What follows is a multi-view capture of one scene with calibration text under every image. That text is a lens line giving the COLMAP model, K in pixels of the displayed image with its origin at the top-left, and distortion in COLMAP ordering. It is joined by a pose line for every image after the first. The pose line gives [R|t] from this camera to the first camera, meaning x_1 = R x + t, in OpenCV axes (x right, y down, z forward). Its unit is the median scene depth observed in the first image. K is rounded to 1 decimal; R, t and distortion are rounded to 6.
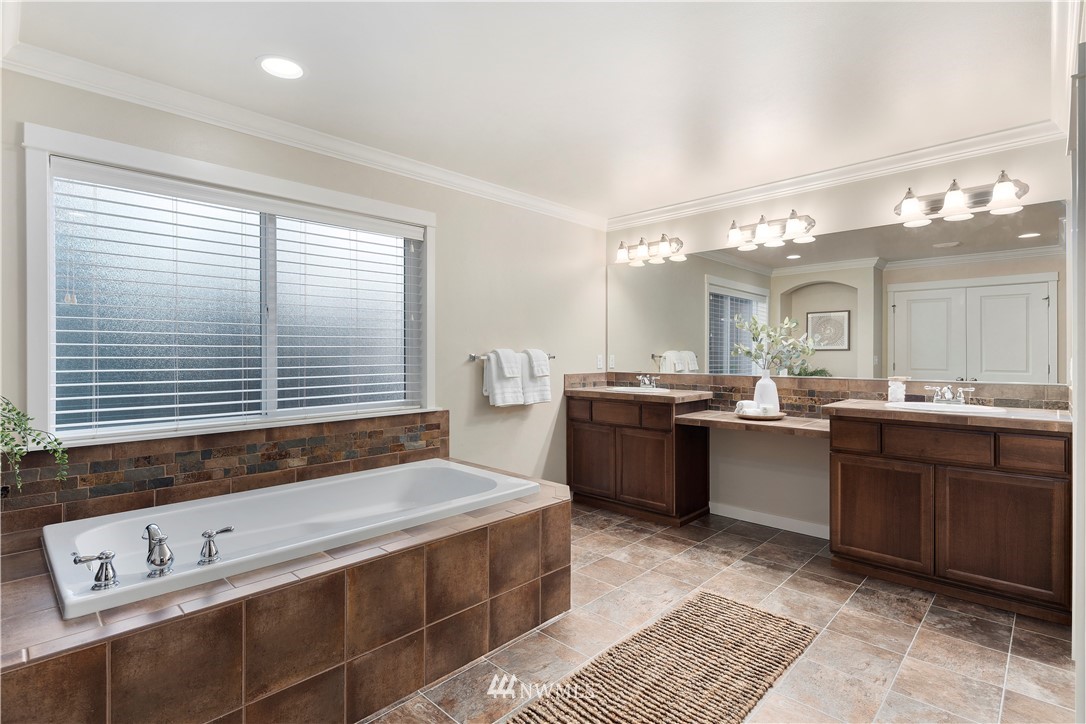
lens RADIAL K [[526.3, 0, 541.0], [0, 526.3, 356.6], [0, 0, 1]] dist [0.002992, -0.004952]
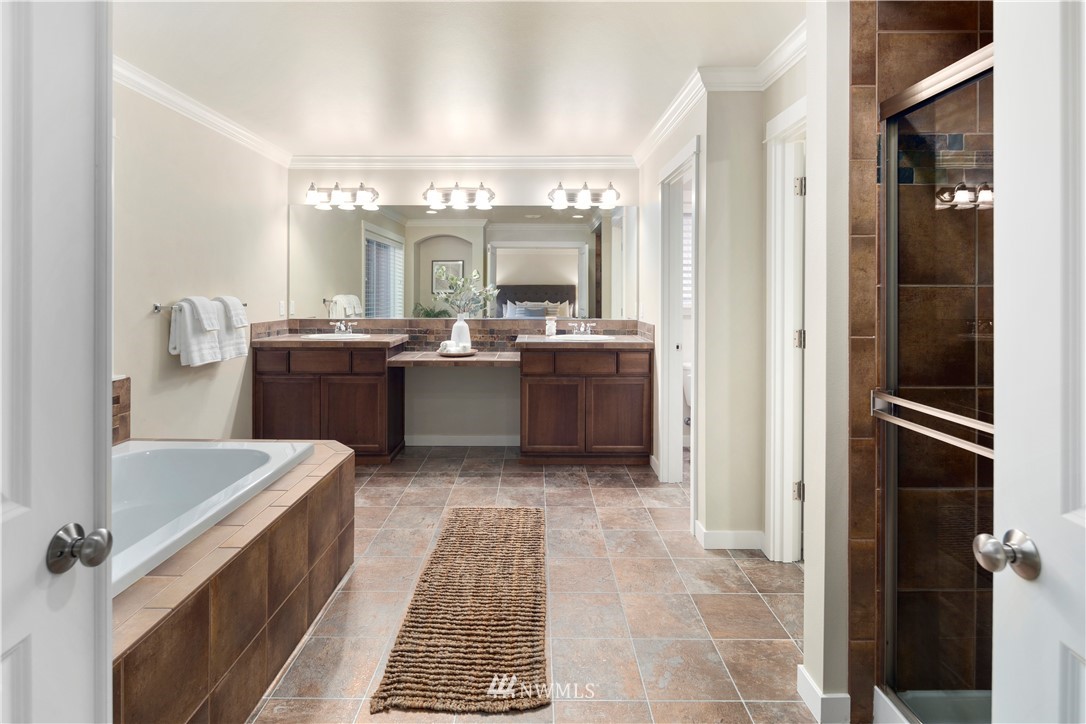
lens RADIAL K [[526.3, 0, 540.6], [0, 526.3, 295.6], [0, 0, 1]] dist [0.002992, -0.004952]
pose [[0.715105, -0.001643, 0.699015, -0.313588], [-0.000185, 0.999997, 0.002540, -0.021827], [-0.699017, -0.001946, 0.715102, 0.032882]]
